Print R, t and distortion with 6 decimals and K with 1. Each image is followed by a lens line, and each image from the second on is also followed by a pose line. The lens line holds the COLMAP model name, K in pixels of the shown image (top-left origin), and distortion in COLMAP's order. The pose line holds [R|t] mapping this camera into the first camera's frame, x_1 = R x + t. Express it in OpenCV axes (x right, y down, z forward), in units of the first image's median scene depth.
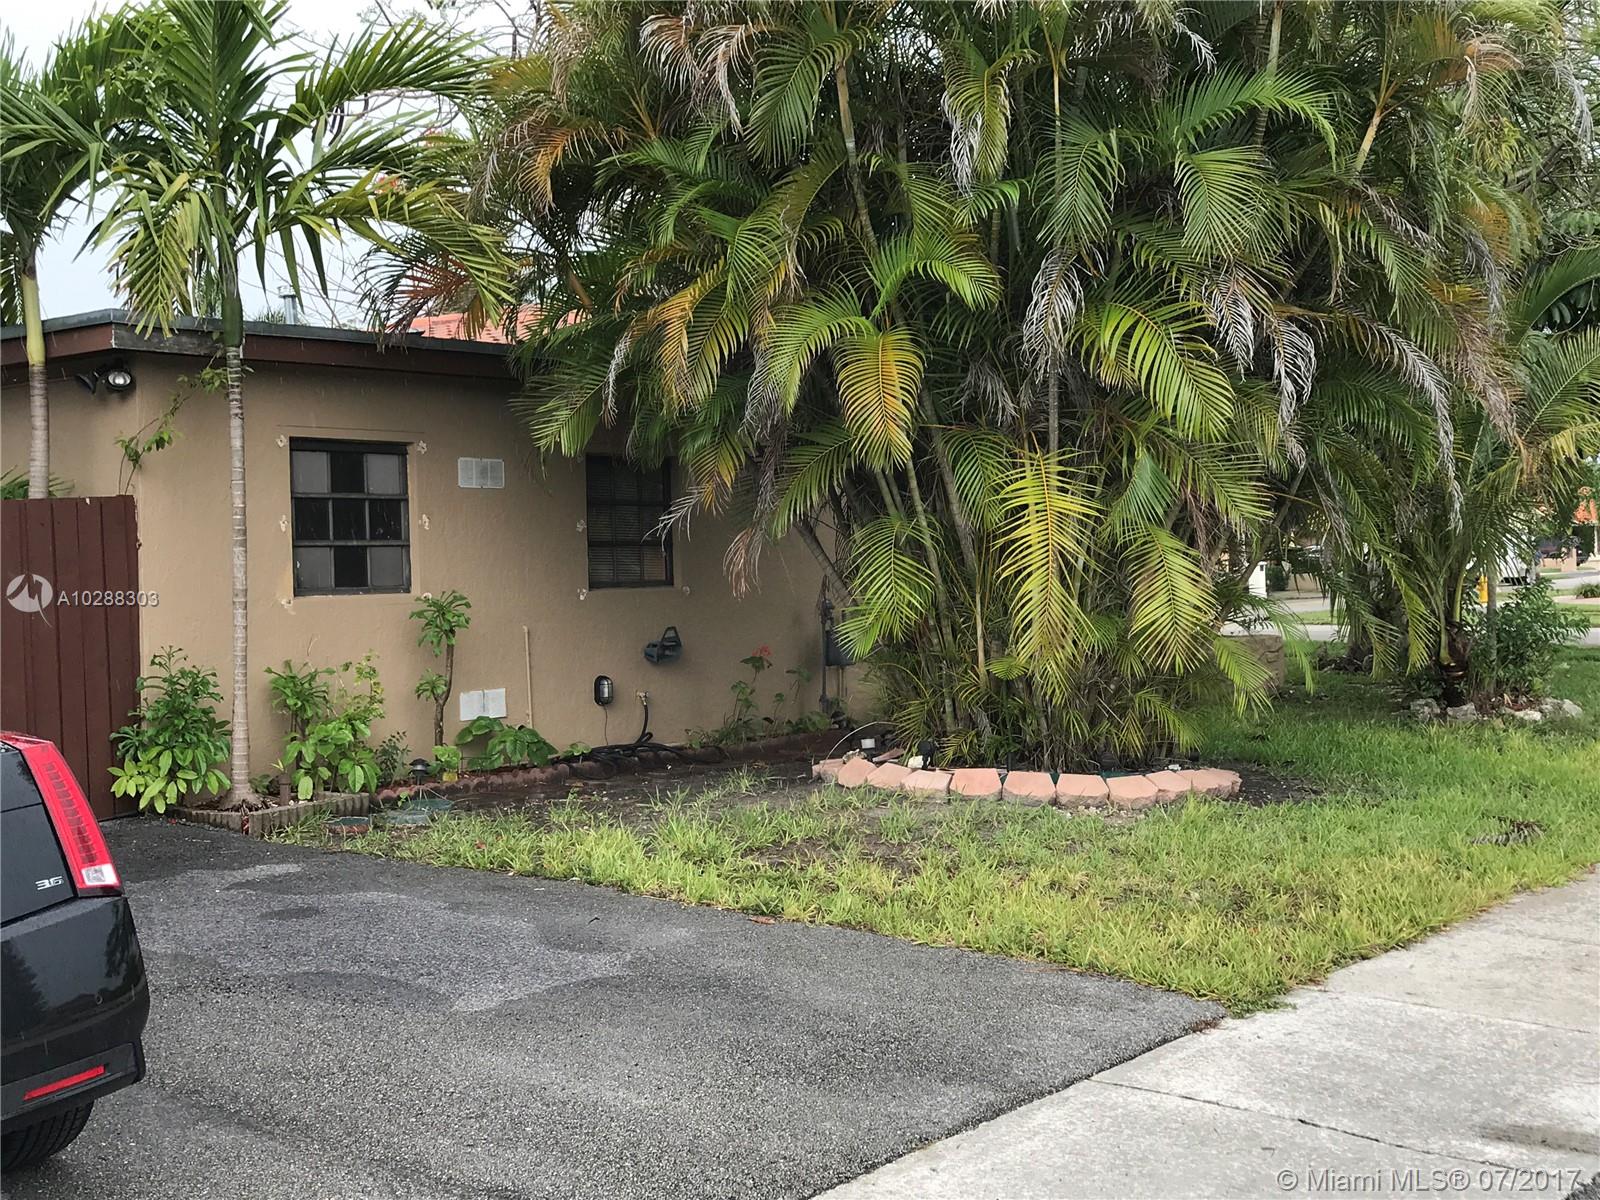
lens RADIAL K [[1914.2, 0, 800.0], [0, 1914.2, 600.0], [0, 0, 1]] dist [0.003070, -0.048319]
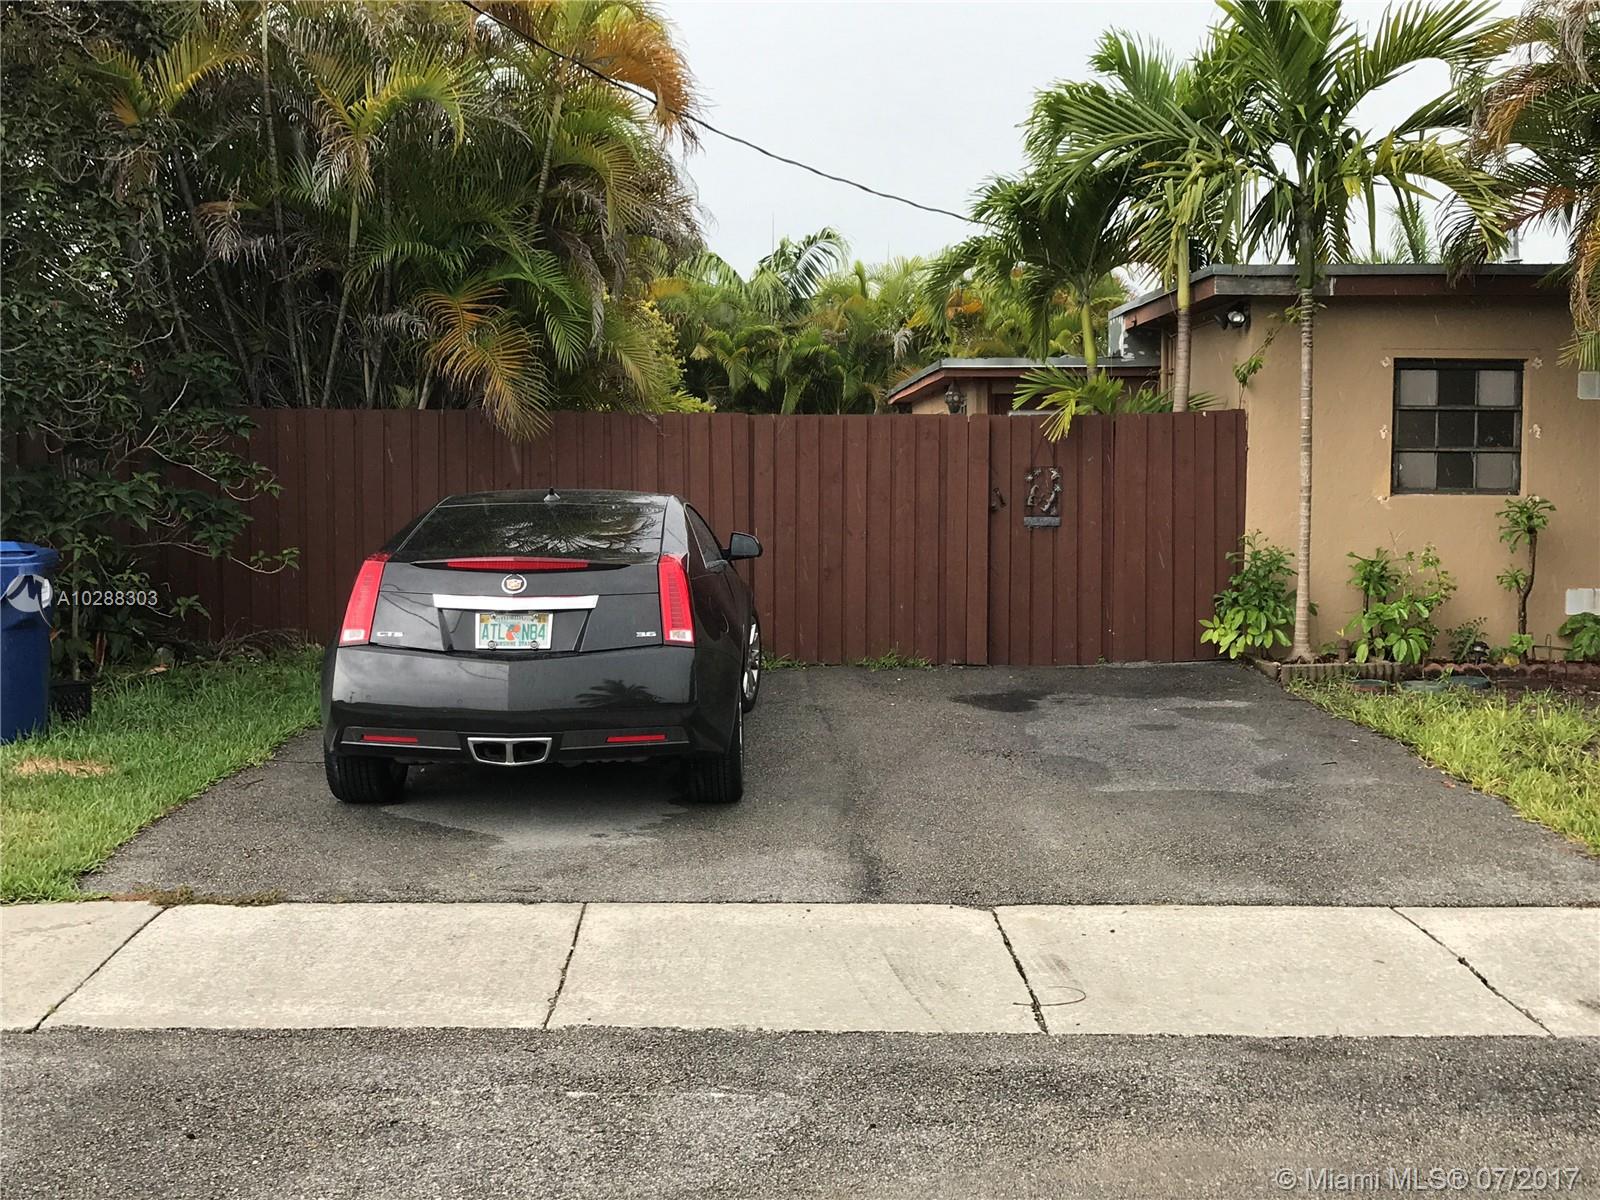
lens RADIAL K [[1914.2, 0, 800.0], [0, 1914.2, 600.0], [0, 0, 1]] dist [0.003070, -0.048319]
pose [[0.603179, 0.079340, -0.793650, 0.479100], [-0.034266, 0.996699, 0.073596, -0.011588], [0.796870, -0.017196, 0.603907, -0.004366]]
